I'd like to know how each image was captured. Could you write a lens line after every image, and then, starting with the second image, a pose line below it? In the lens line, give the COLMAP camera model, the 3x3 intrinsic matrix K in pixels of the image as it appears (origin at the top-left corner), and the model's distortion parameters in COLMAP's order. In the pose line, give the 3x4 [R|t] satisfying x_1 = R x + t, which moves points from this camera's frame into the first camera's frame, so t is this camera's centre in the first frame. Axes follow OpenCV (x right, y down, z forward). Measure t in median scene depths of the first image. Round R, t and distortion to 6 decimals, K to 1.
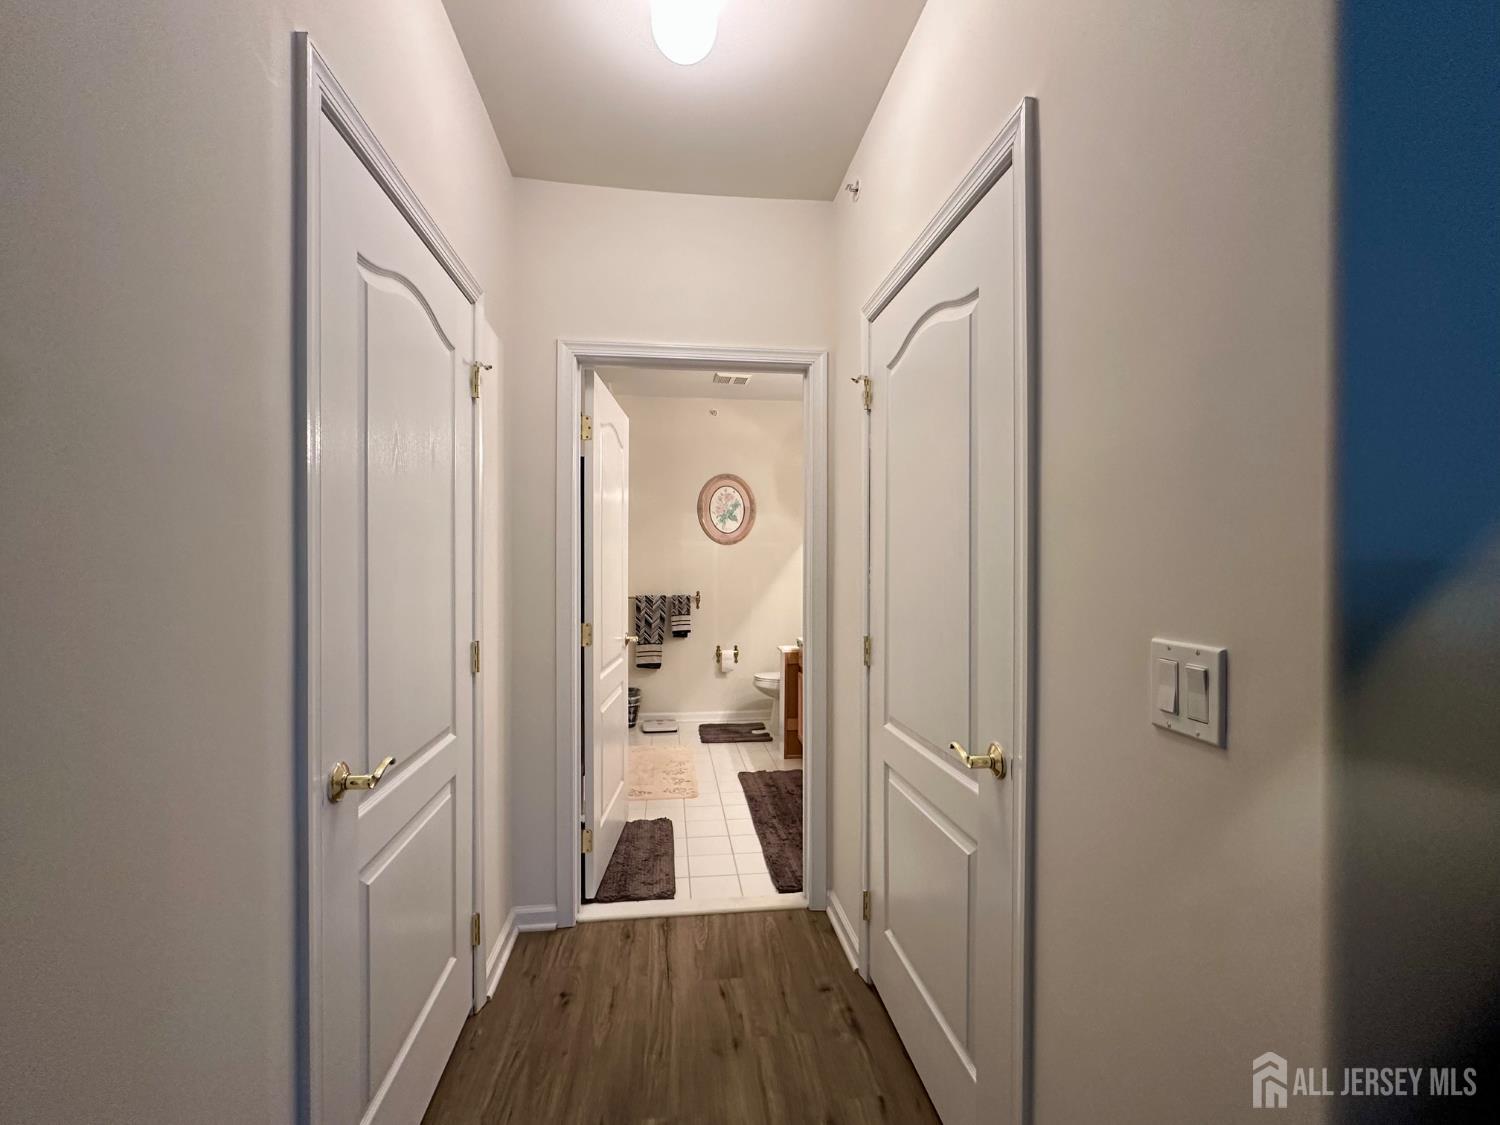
lens RADIAL K [[672.3, 0, 751.0], [0, 672.3, 563.4], [0, 0, 1]] dist [-0.003289, -0.000097]
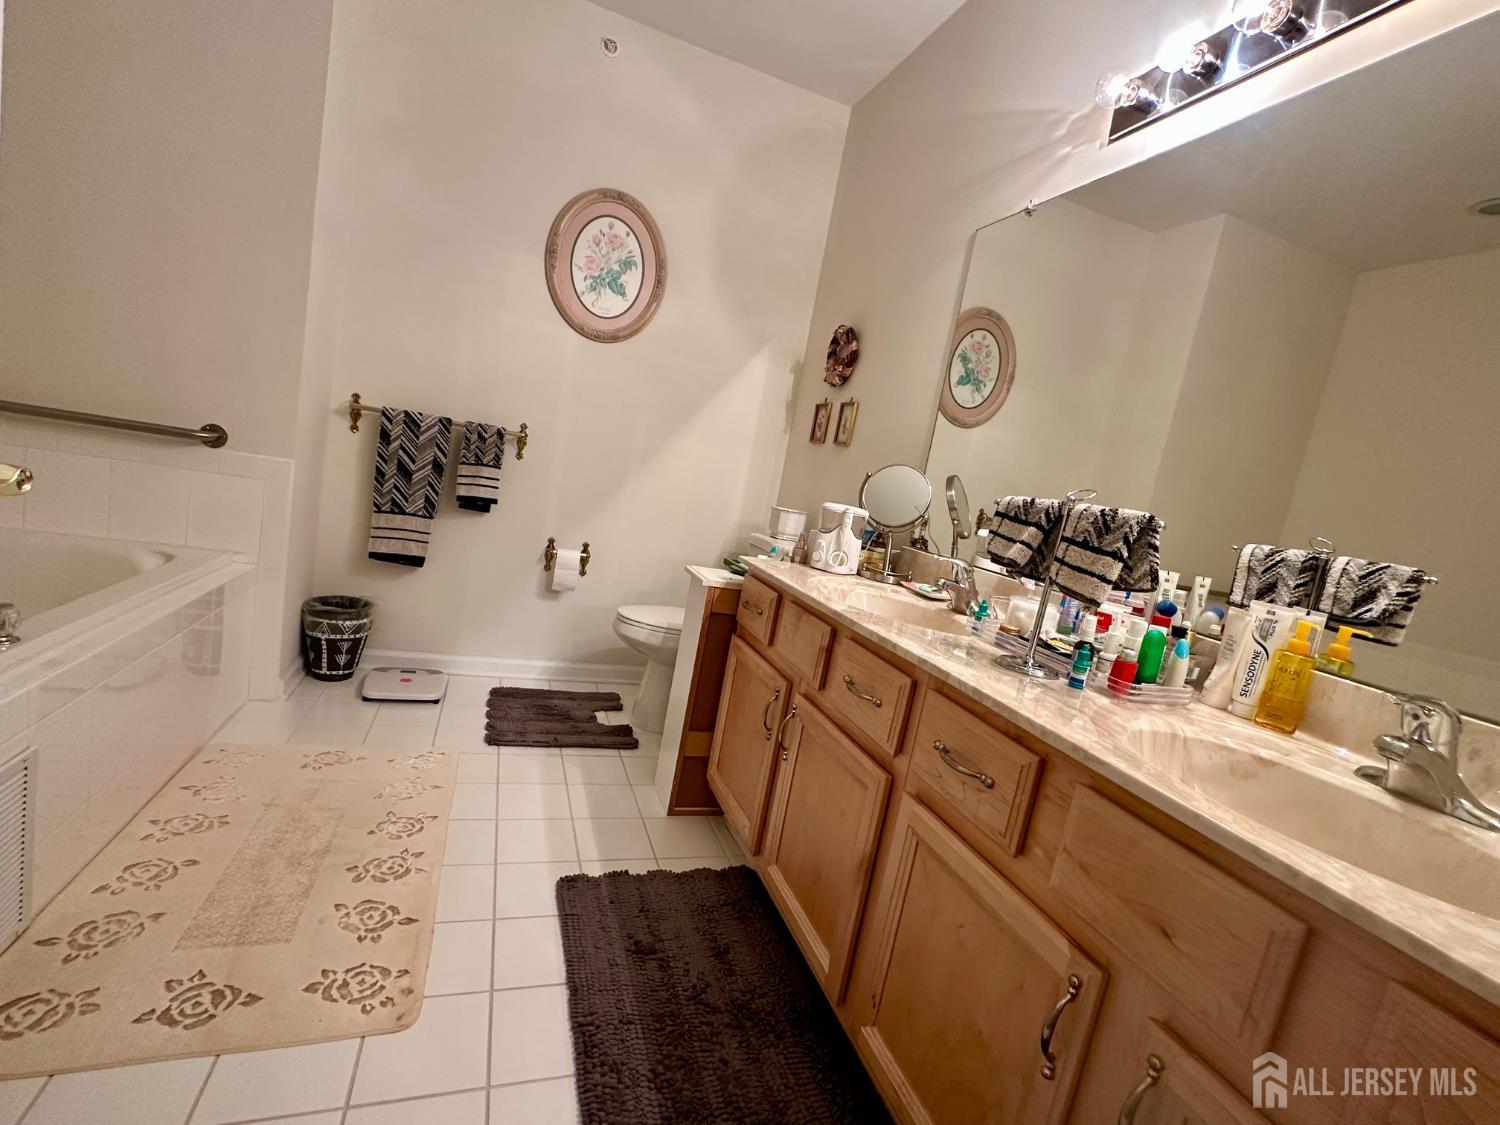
lens RADIAL K [[672.3, 0, 746.1], [0, 672.3, 564.3], [0, 0, 1]] dist [-0.003289, -0.000097]
pose [[0.961890, 0.141192, 0.234163, -0.023630], [-0.176243, 0.974886, 0.136146, 0.046730], [-0.209060, -0.172227, 0.962617, 0.483996]]
